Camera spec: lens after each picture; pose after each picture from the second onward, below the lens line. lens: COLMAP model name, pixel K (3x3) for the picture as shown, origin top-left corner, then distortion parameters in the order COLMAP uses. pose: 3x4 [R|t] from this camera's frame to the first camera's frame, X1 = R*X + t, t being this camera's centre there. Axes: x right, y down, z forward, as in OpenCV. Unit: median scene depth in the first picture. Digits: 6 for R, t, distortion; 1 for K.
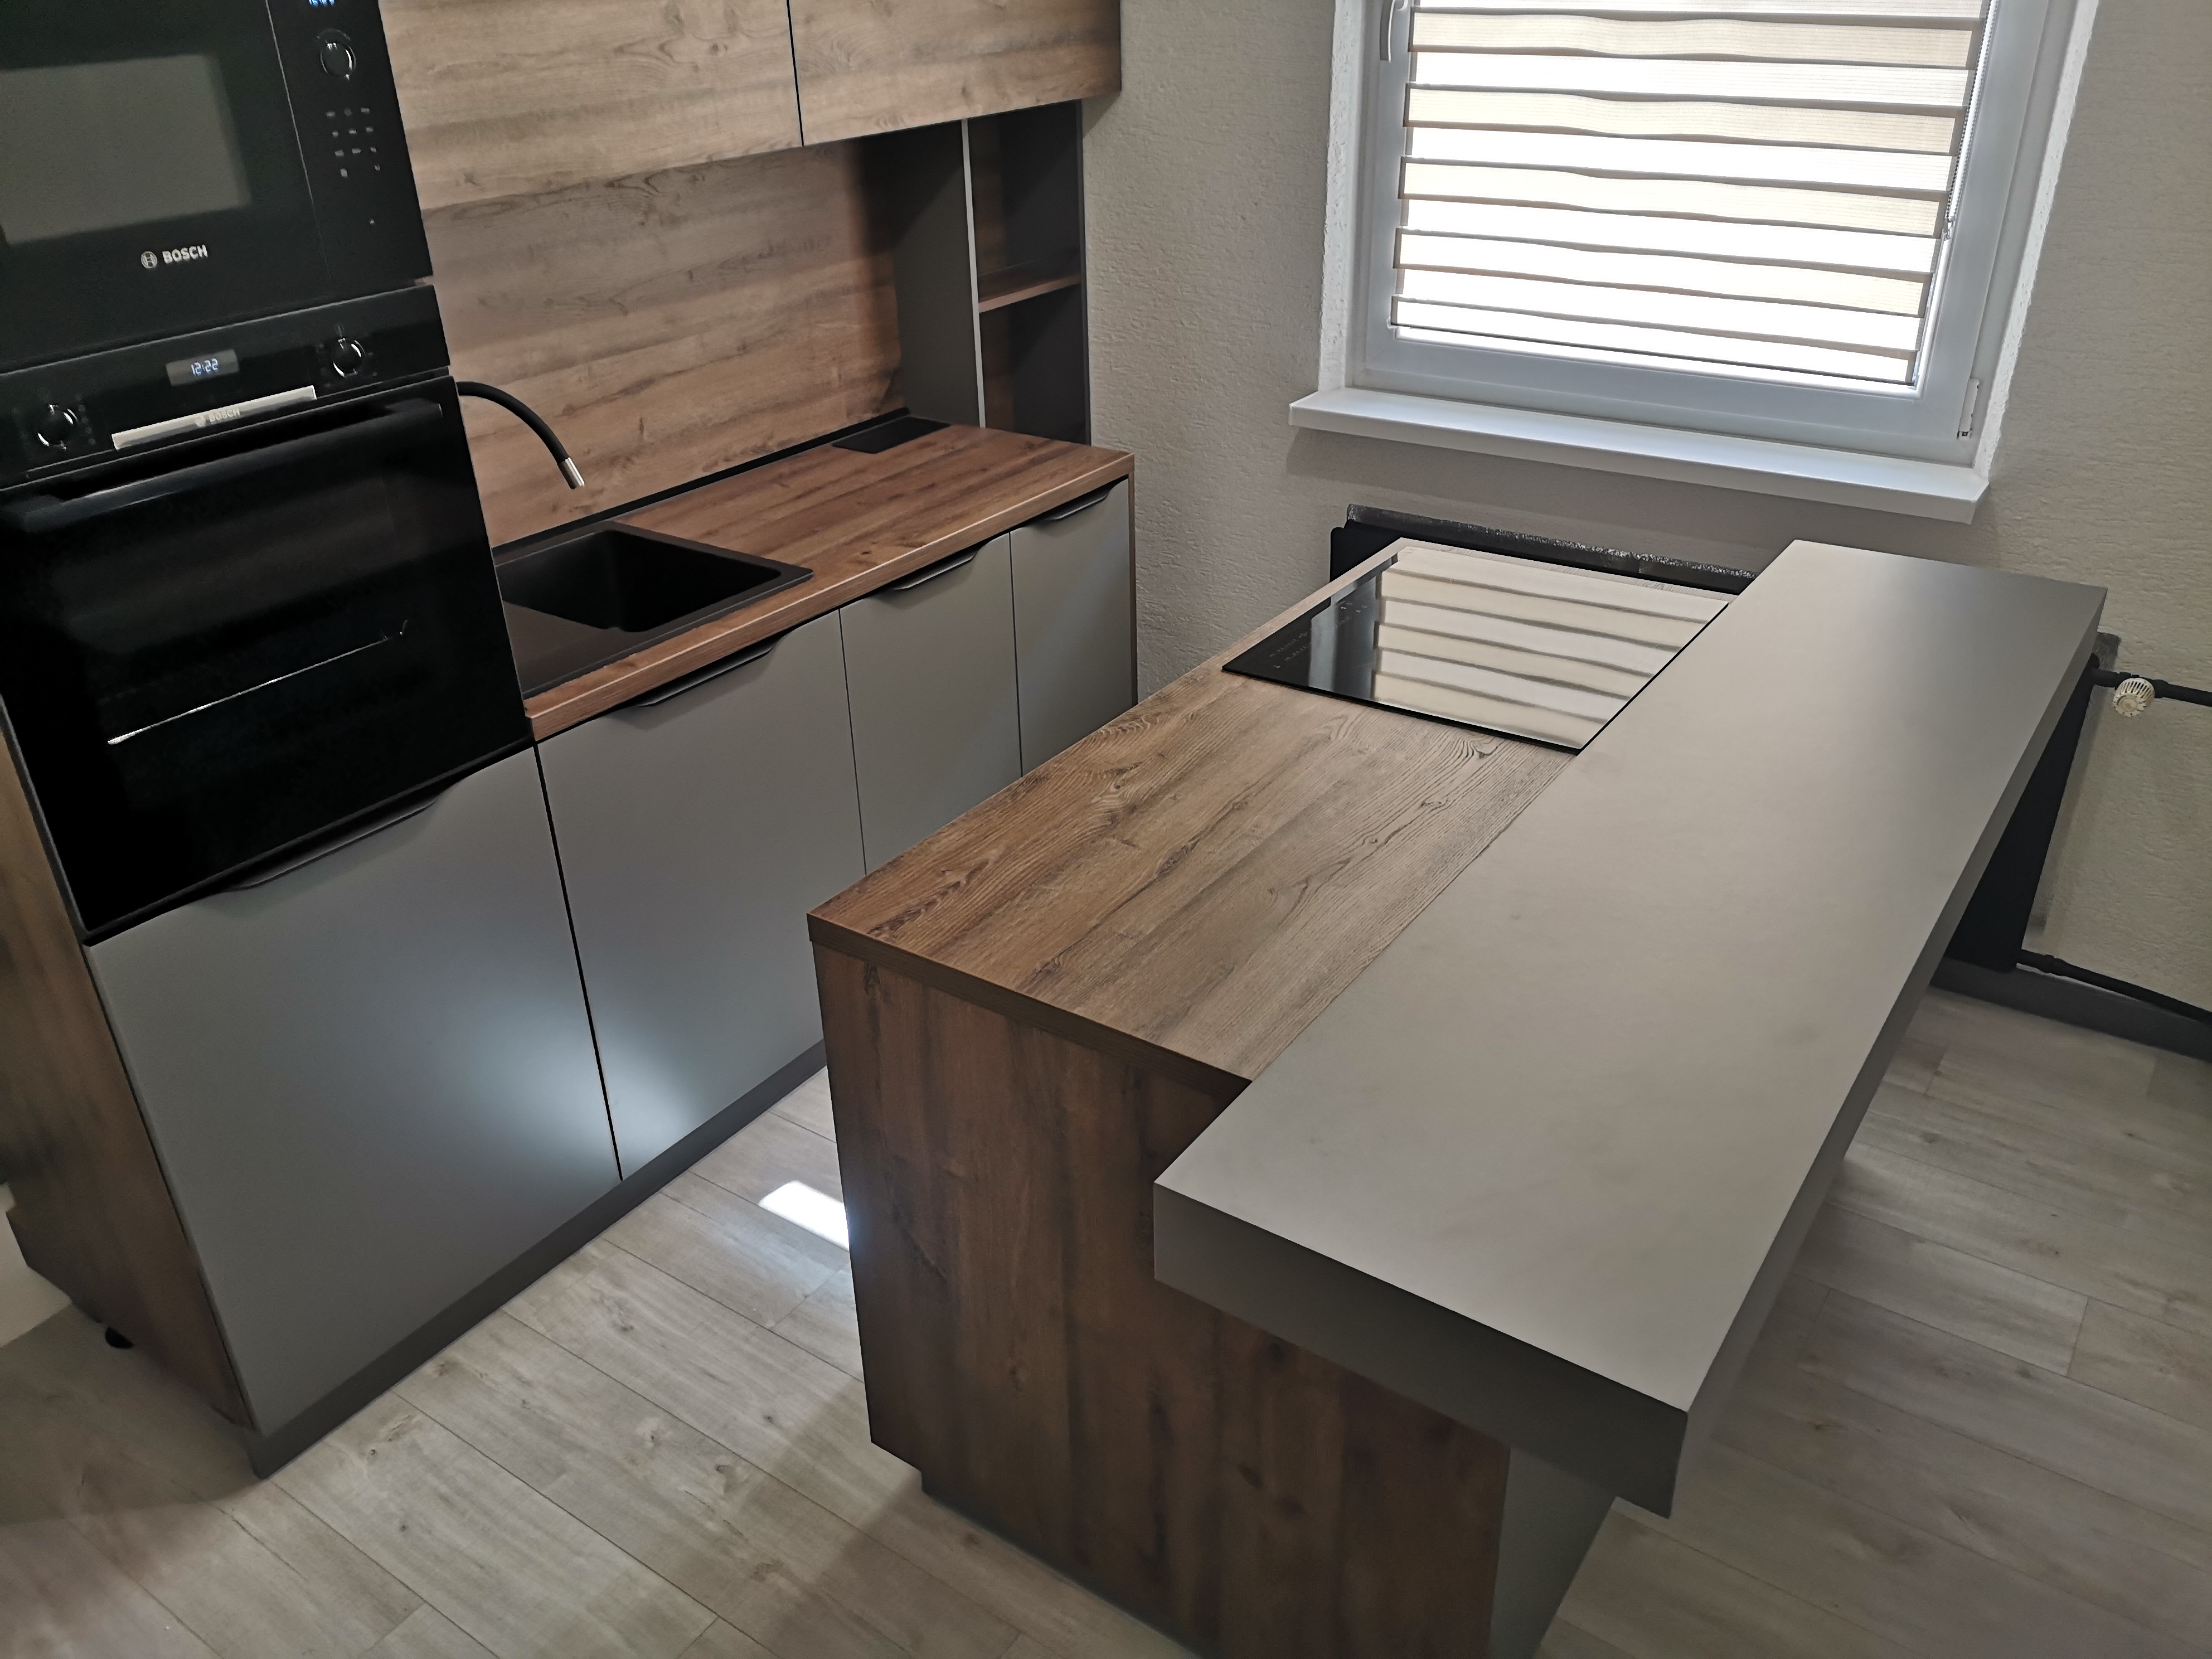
lens RADIAL K [[1675.8, 0, 1118.1], [0, 1675.8, 941.3], [0, 0, 1]] dist [0.005242, -0.005371]
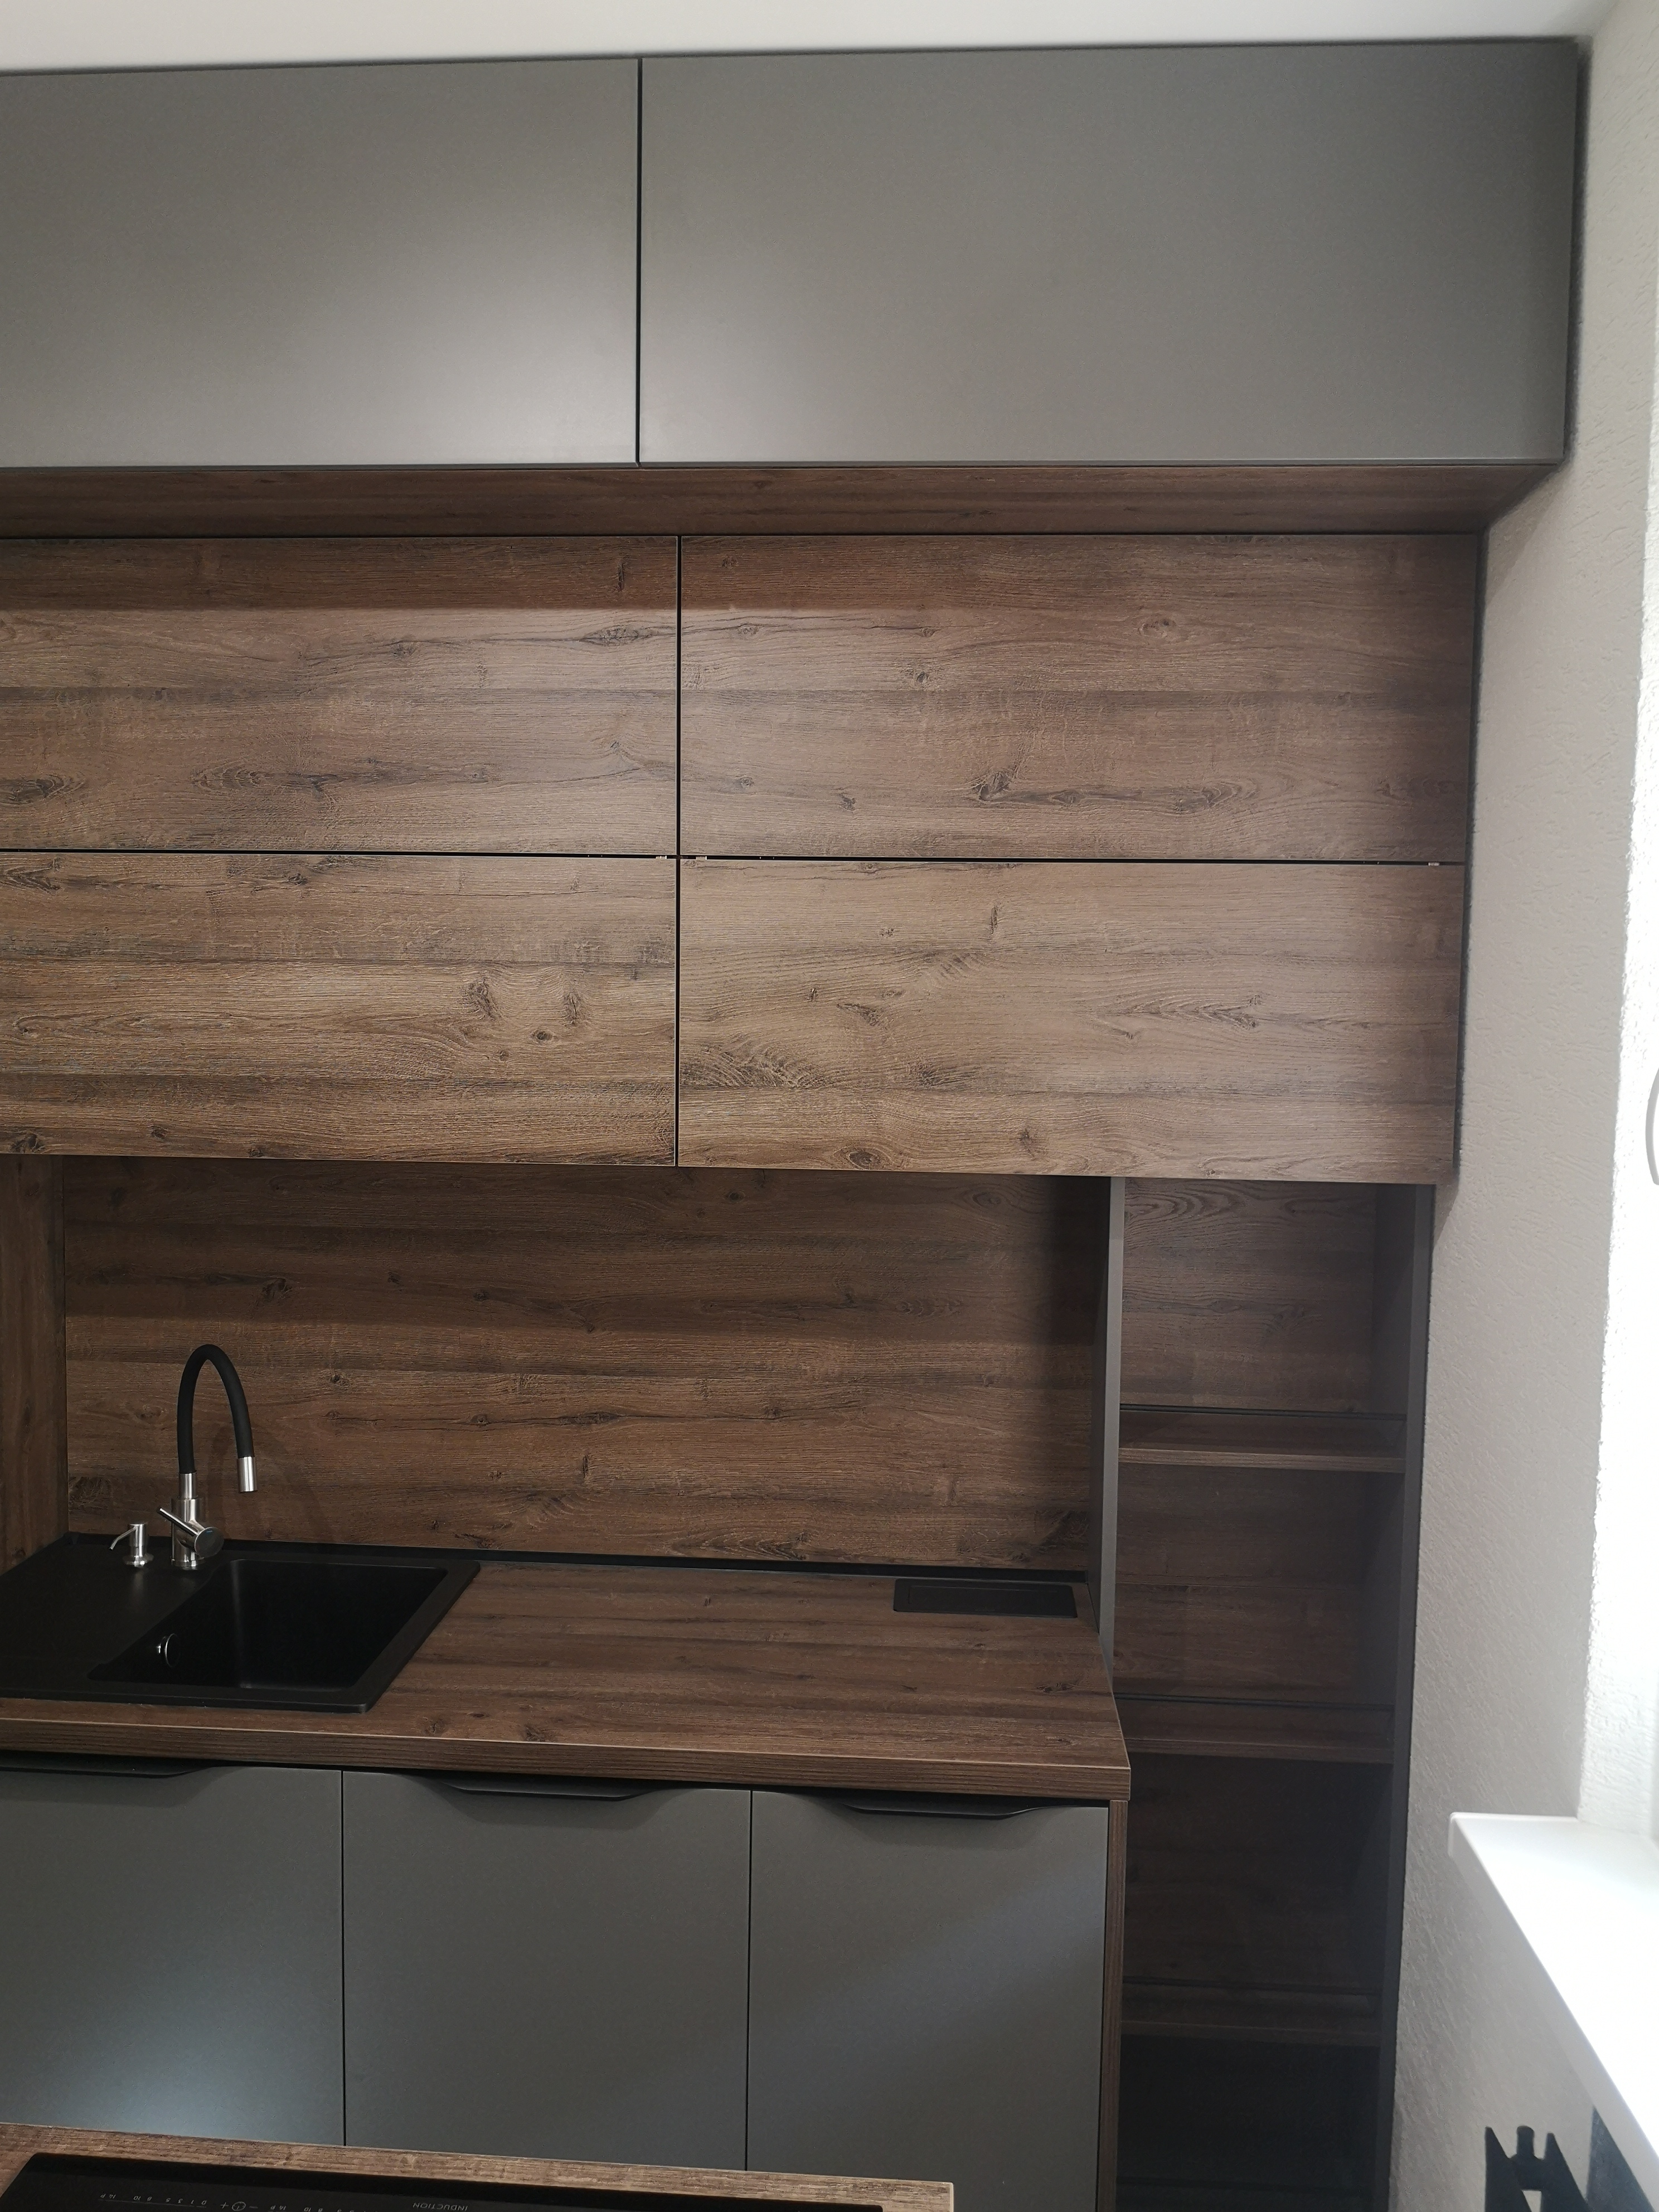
lens RADIAL K [[1779.0, 0, 829.5], [0, 1779.0, 1106.0], [0, 0, 1]] dist [0.082762, -0.251835]
pose [[0.511319, 0.085335, -0.855144, 0.482329], [-0.477422, 0.855590, -0.200086, -0.349342], [0.714578, 0.510572, 0.478220, 0.619660]]
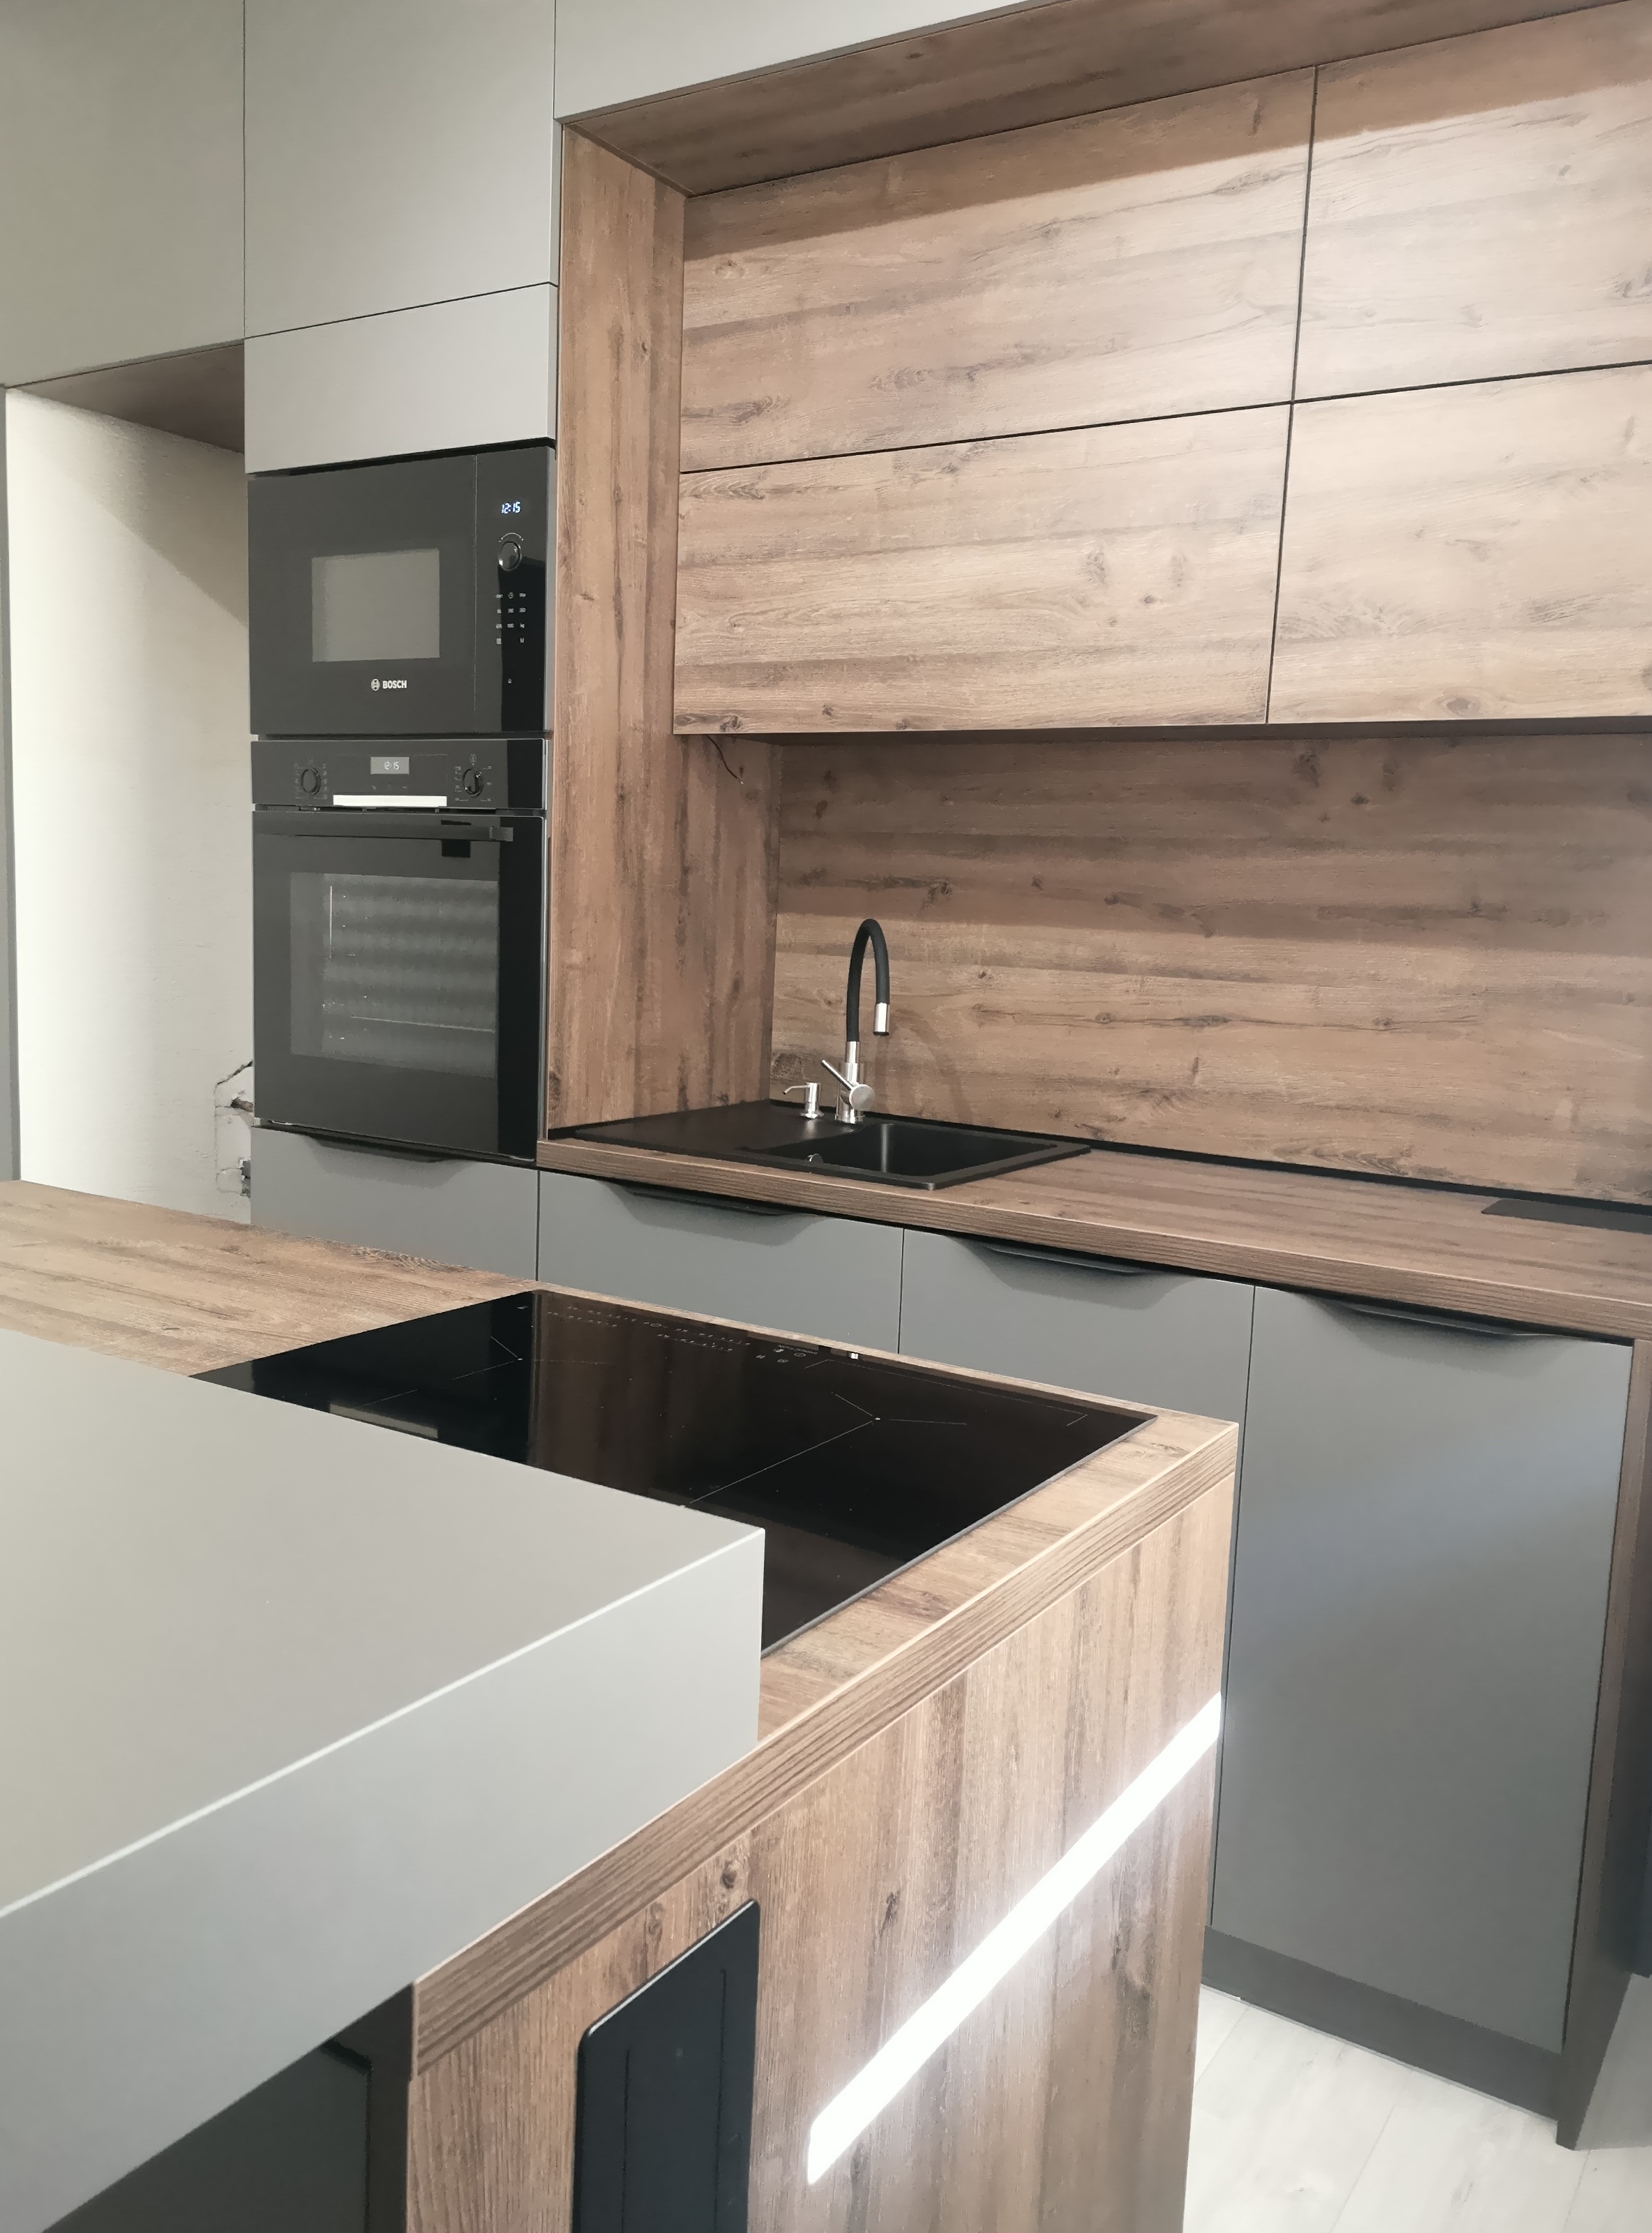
lens RADIAL K [[1769.6, 0, 826.0], [0, 1769.6, 1116.5], [0, 0, 1]] dist [0.108470, -0.149641]
pose [[0.040476, 0.145001, -0.988603, 0.578633], [-0.568754, 0.816825, 0.096519, -0.278001], [0.821511, 0.558365, 0.115532, 0.792816]]
